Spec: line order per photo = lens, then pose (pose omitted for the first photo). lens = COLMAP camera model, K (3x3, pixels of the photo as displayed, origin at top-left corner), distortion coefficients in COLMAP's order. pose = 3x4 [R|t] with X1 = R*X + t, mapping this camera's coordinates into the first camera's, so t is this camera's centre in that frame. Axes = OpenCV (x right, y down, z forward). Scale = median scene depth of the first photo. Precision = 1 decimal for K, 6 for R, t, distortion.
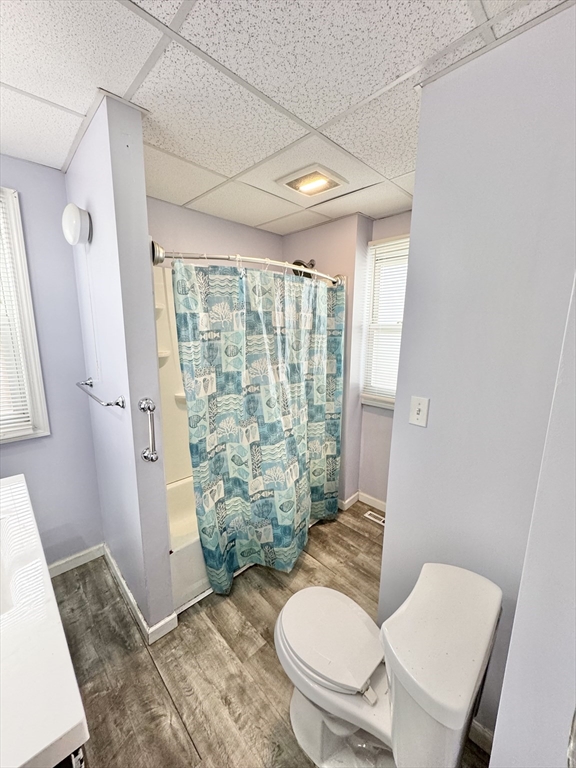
lens RADIAL K [[303.4, 0, 288.0], [0, 303.4, 384.0], [0, 0, 1]] dist [-0.002999, 0.000313]
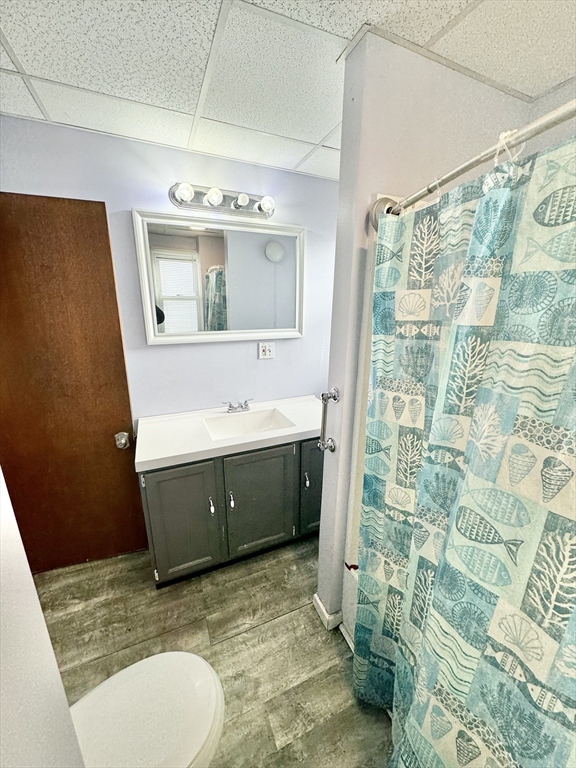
lens RADIAL K [[303.4, 0, 288.0], [0, 303.4, 384.0], [0, 0, 1]] dist [-0.002999, 0.000313]
pose [[-0.353490, 0.226707, -0.907551, 0.379112], [-0.185471, 0.933941, 0.305540, -0.196786], [0.916867, 0.276330, -0.288091, 0.986082]]
